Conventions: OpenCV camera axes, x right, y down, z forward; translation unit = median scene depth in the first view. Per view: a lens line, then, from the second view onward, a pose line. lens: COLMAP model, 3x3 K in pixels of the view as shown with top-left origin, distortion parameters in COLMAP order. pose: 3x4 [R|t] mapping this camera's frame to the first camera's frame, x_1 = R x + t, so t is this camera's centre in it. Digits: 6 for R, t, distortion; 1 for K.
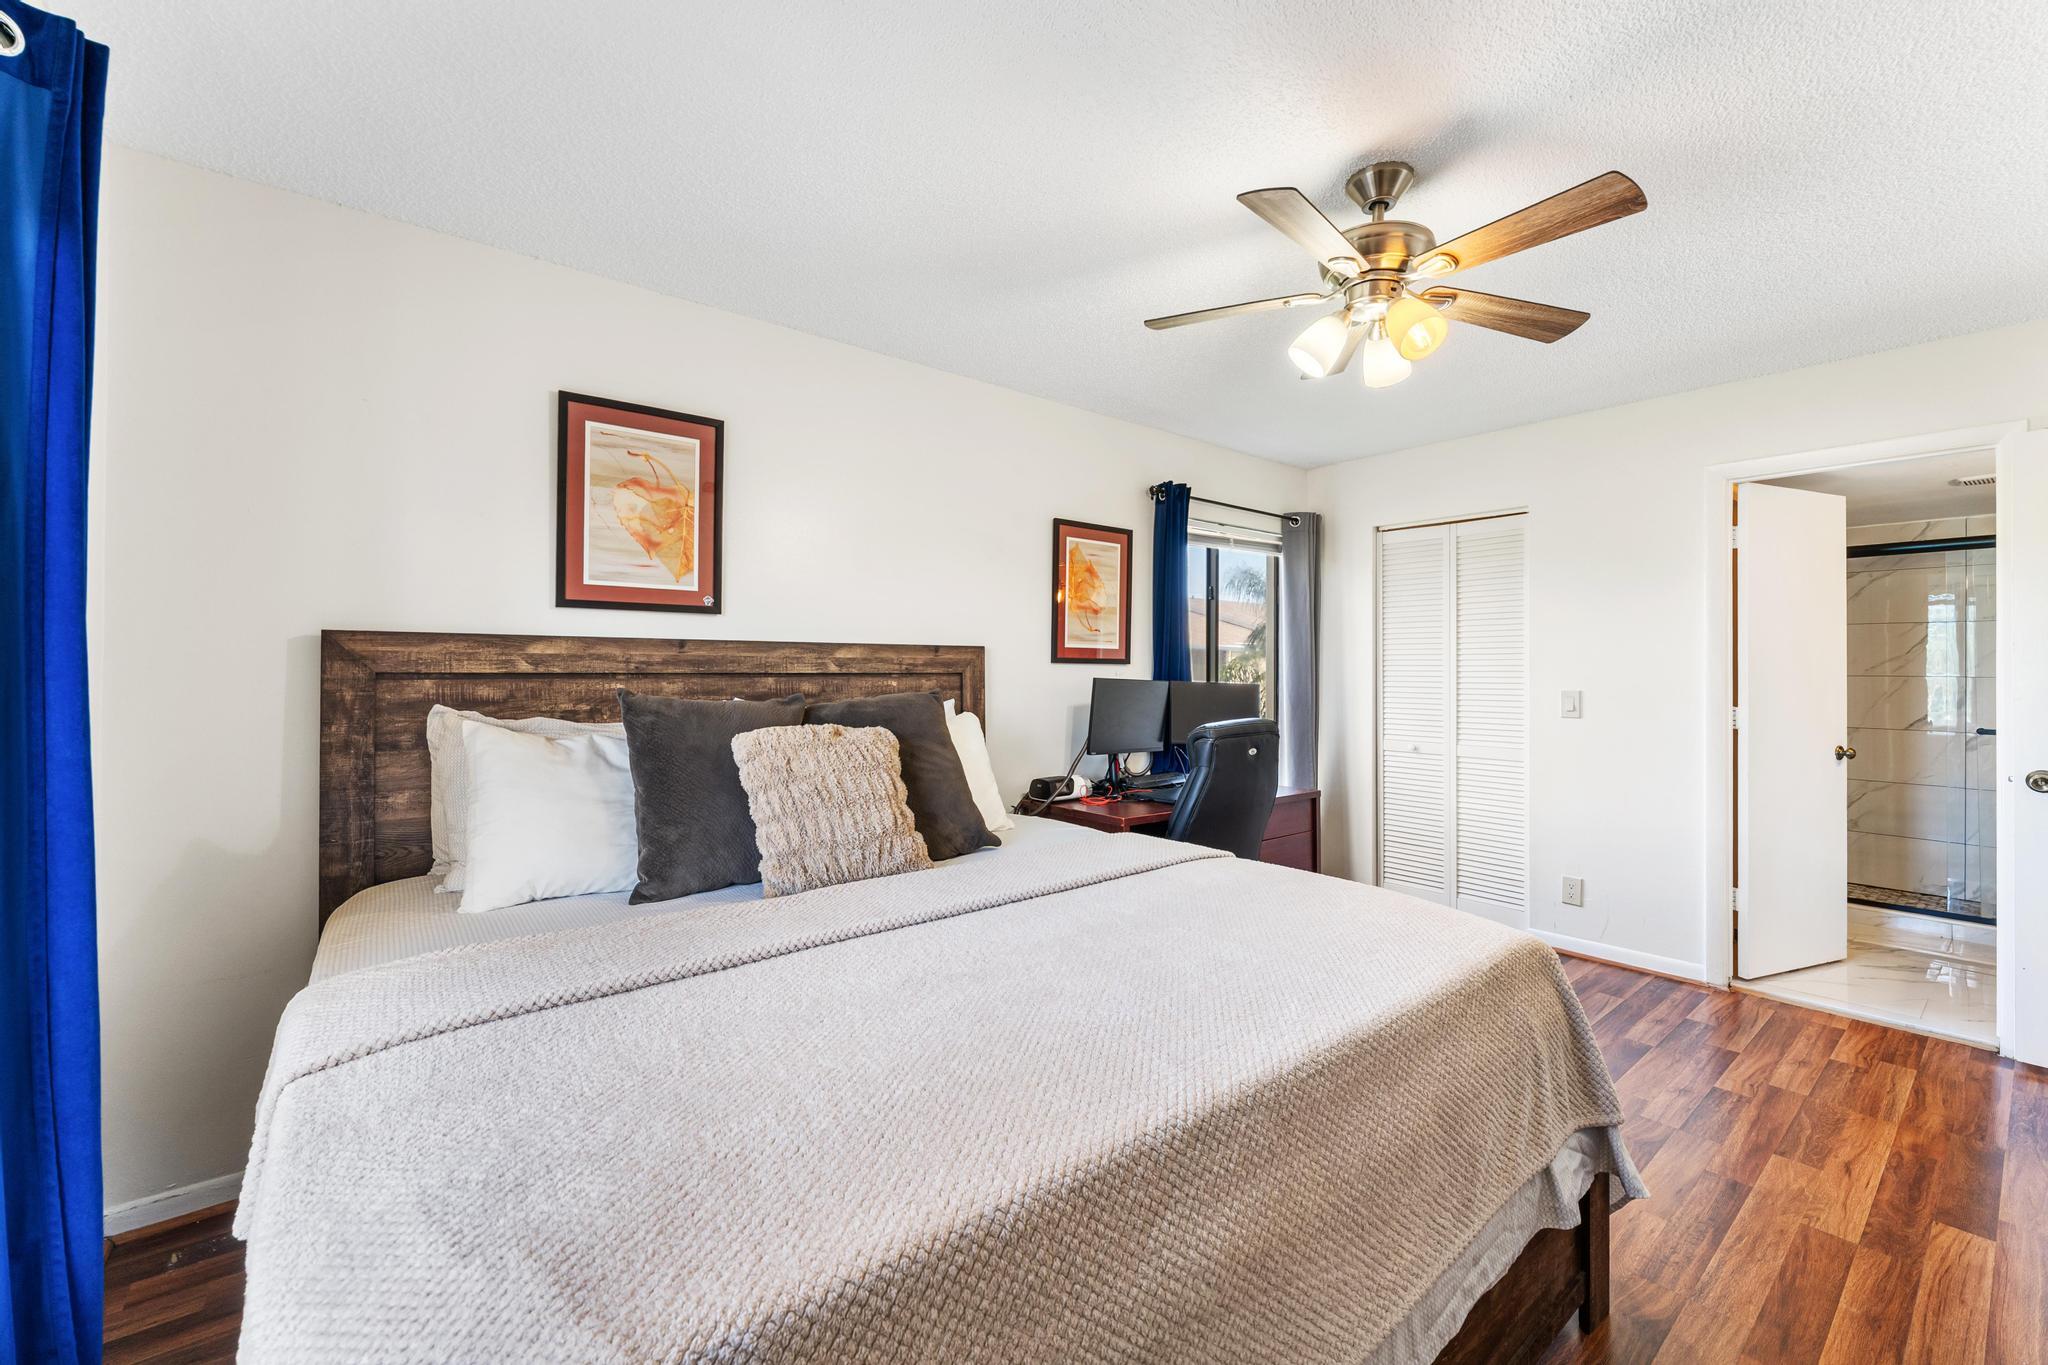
lens RADIAL K [[833.7, 0, 1023.3], [0, 833.7, 674.7], [0, 0, 1]] dist [0.000861, -0.000334]
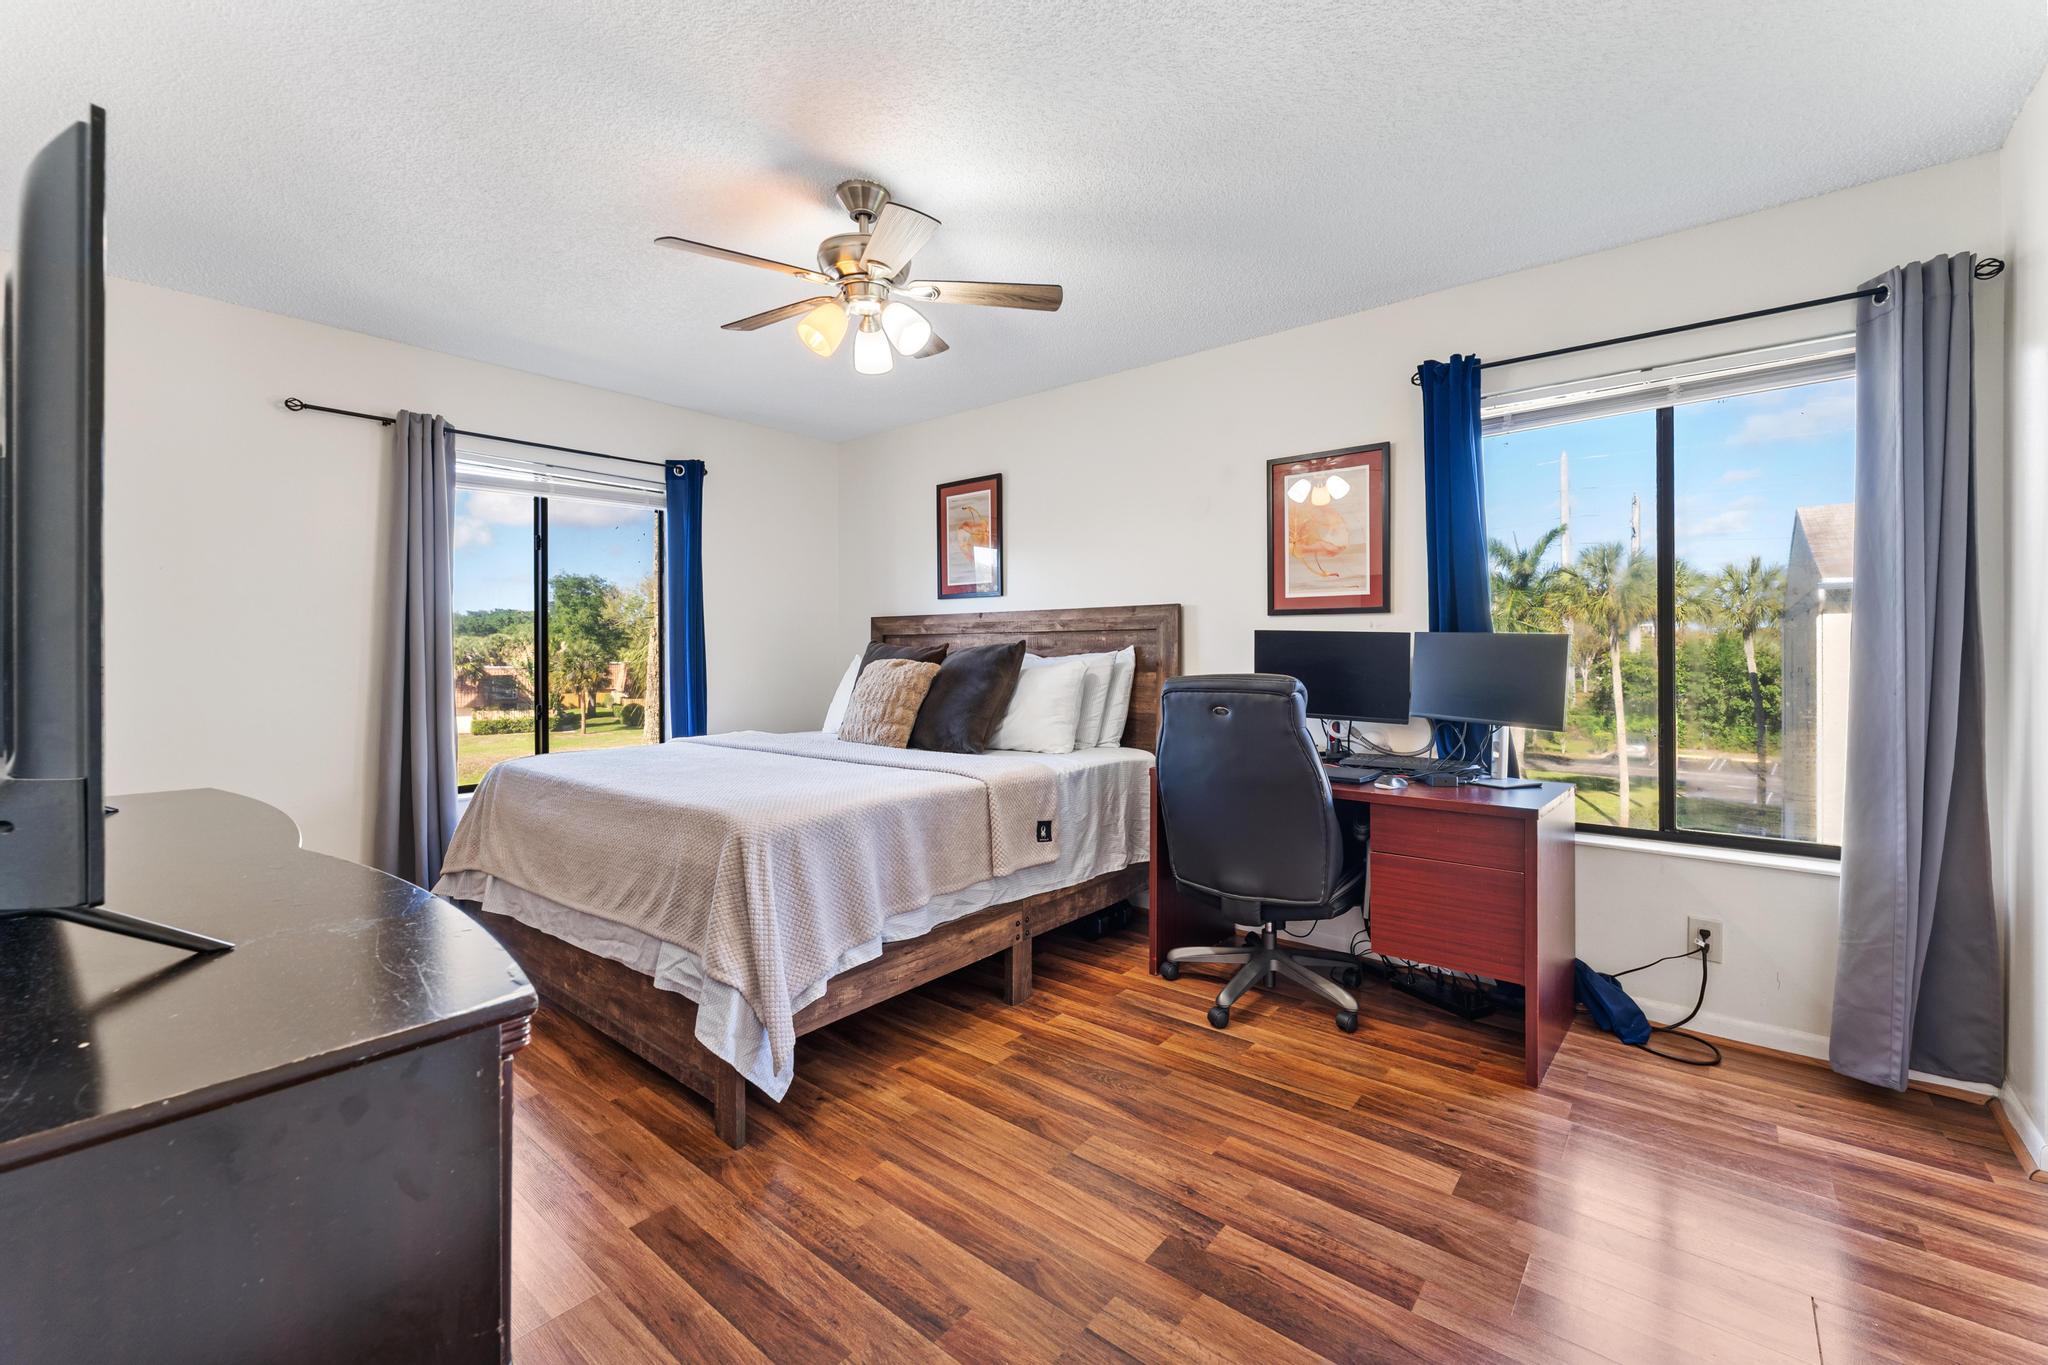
lens RADIAL K [[840.4, 0, 1024.9], [0, 840.4, 657.4], [0, 0, 1]] dist [-0.000682, -0.000361]
pose [[0.195801, 0.002854, -0.980640, 1.074370], [-0.000949, 0.999996, 0.002721, 0.036208], [0.980643, 0.000398, 0.195803, 0.646405]]
